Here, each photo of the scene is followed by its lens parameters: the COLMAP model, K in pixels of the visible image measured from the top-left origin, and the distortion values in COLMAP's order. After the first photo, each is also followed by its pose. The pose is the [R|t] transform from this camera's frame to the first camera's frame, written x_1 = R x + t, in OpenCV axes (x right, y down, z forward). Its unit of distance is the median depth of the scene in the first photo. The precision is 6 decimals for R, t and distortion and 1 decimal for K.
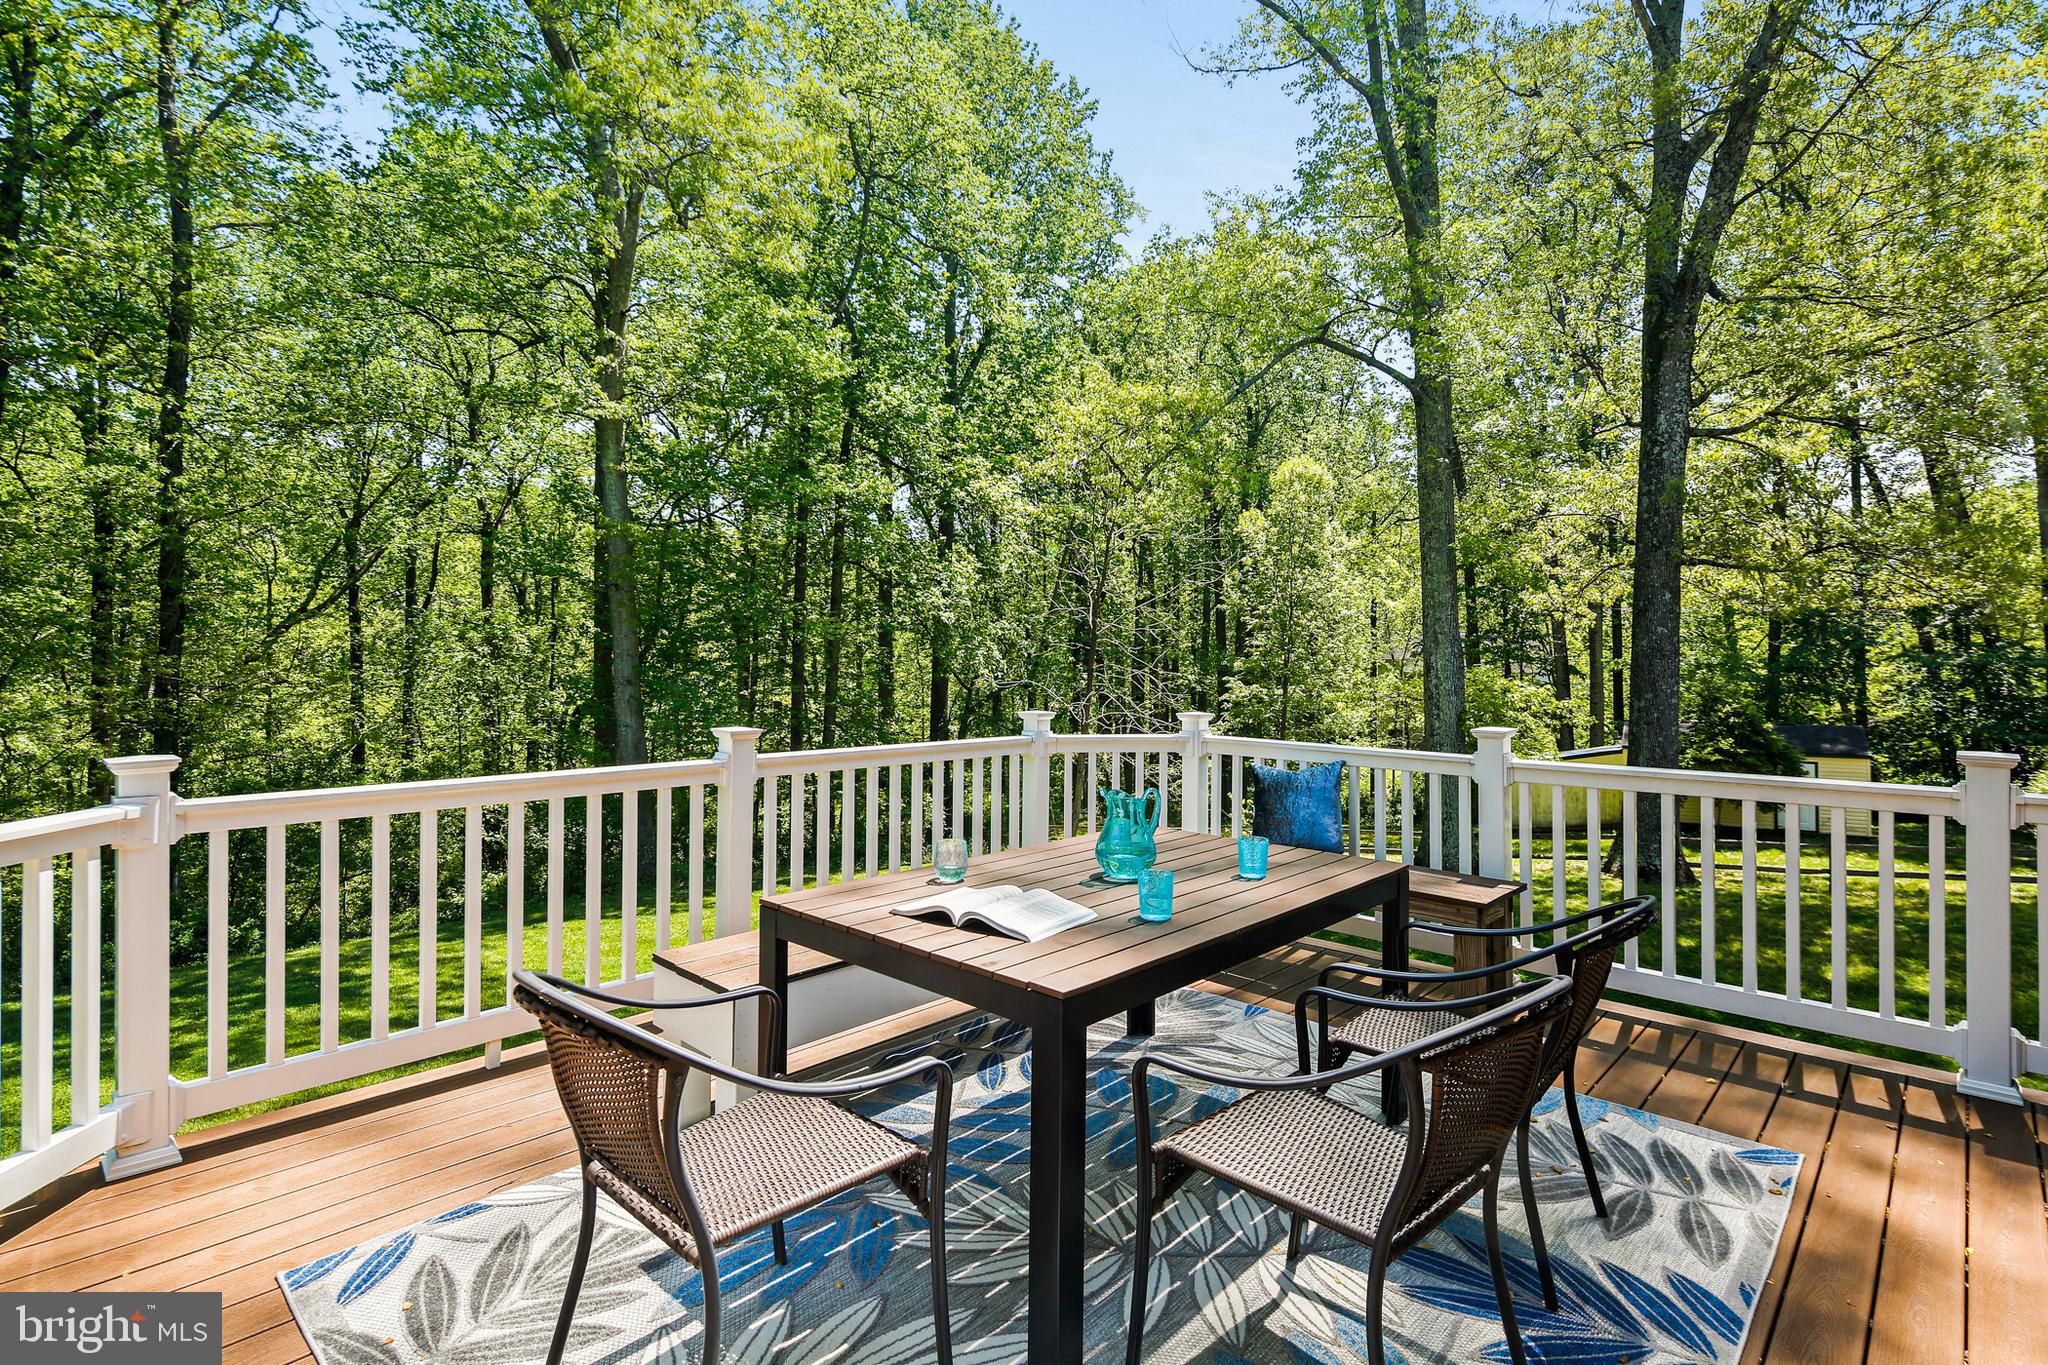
lens RADIAL K [[979.2, 0, 1021.8], [0, 979.2, 652.5], [0, 0, 1]] dist [0.001564, -0.000043]
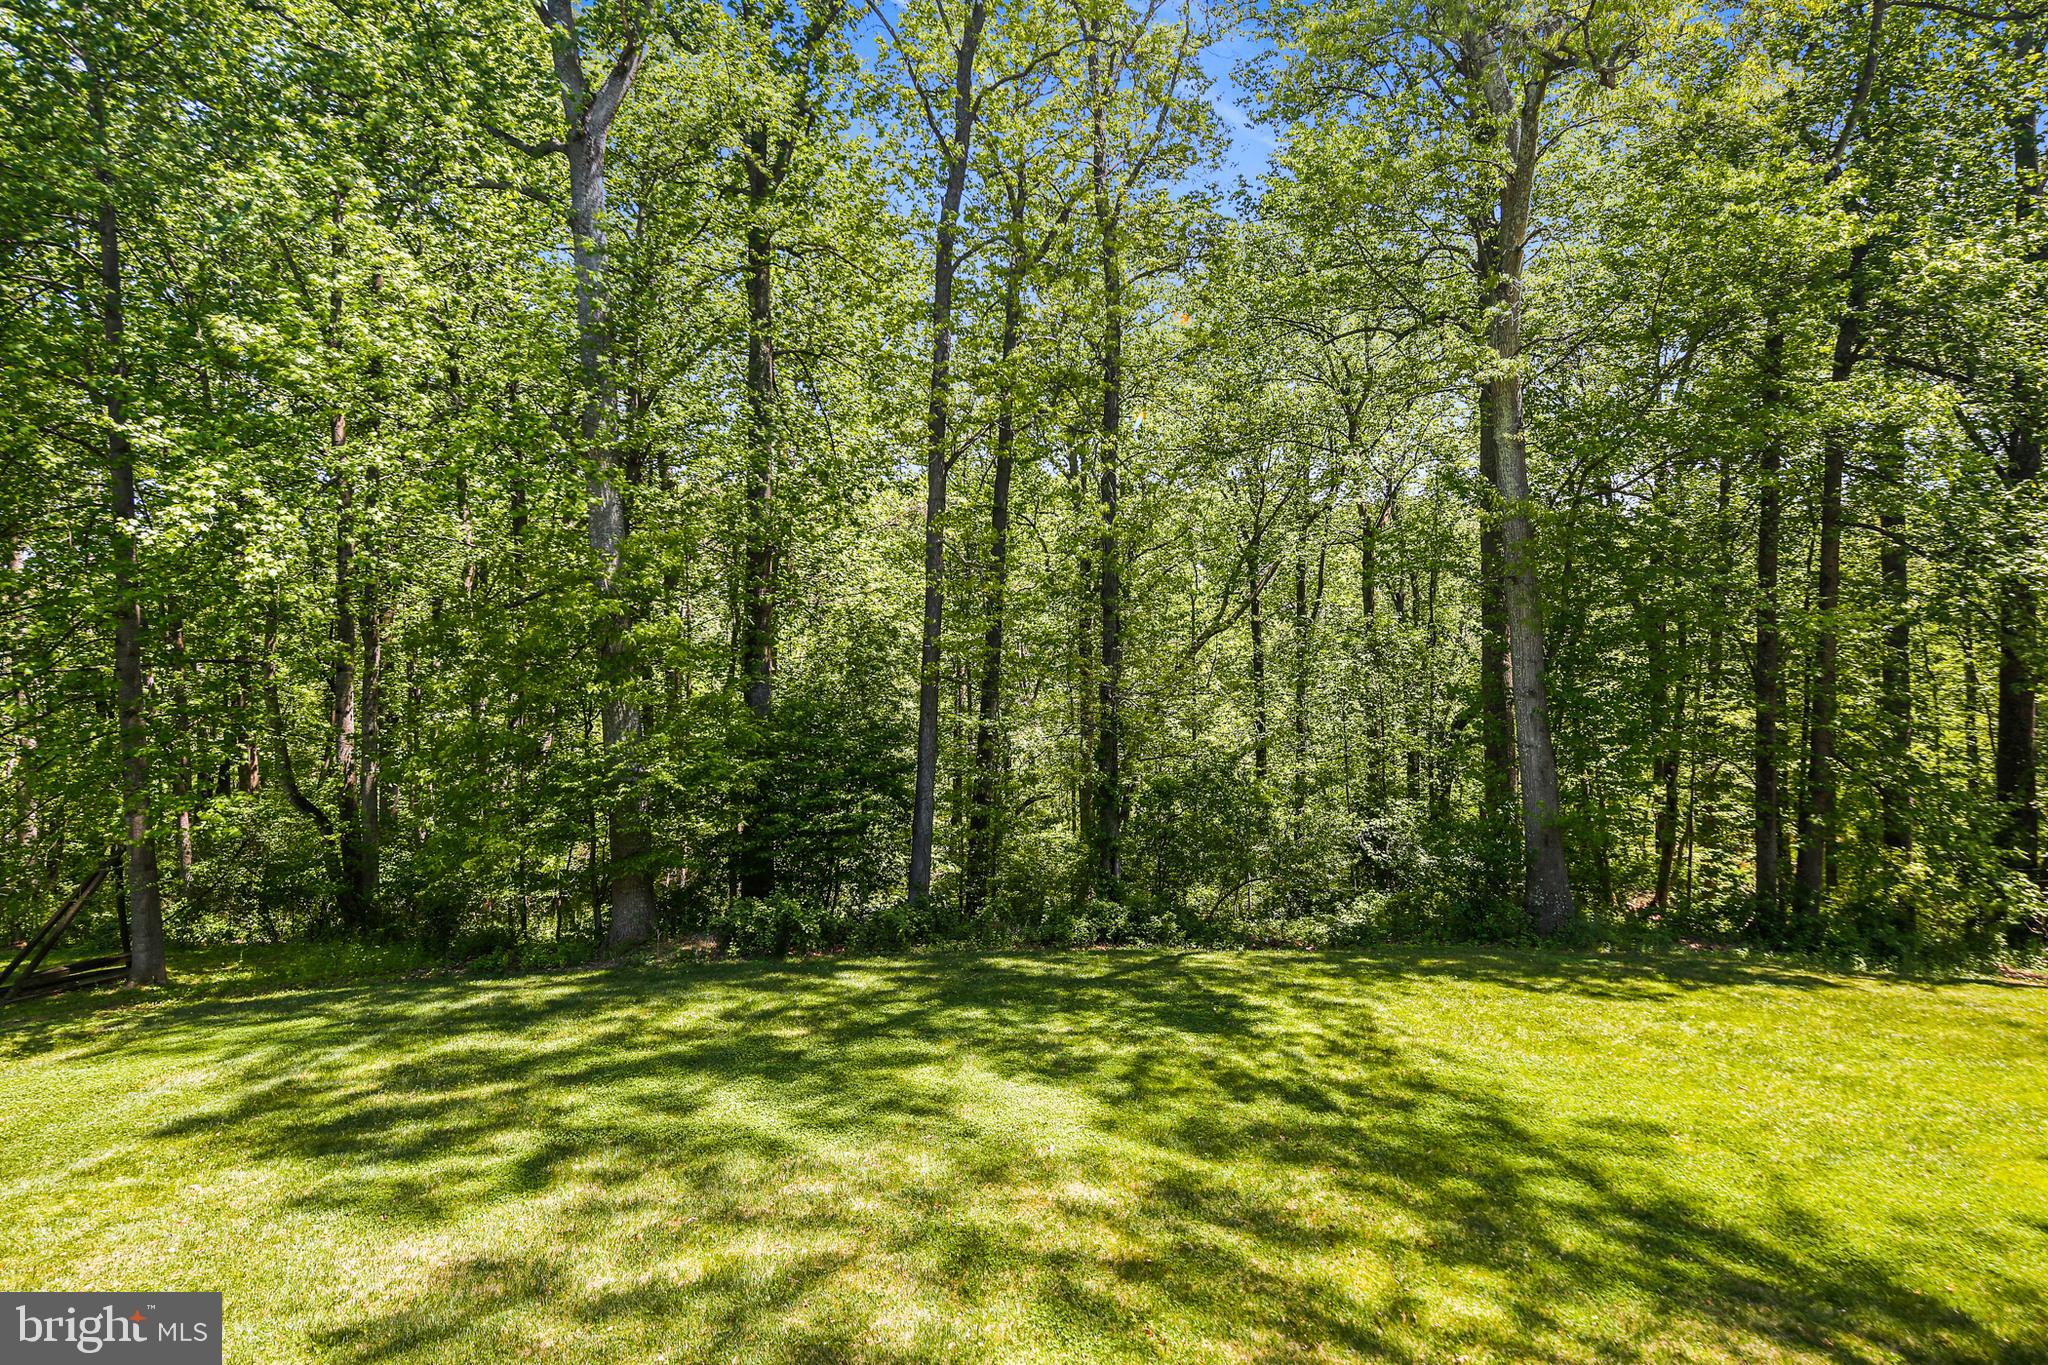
lens RADIAL K [[979.2, 0, 1021.8], [0, 979.2, 652.5], [0, 0, 1]] dist [0.001564, -0.000043]
pose [[0.668743, -0.015858, -0.743324, -0.051135], [0.010738, 0.999874, -0.011671, 0.000192], [0.743416, -0.000177, 0.668829, 0.088096]]
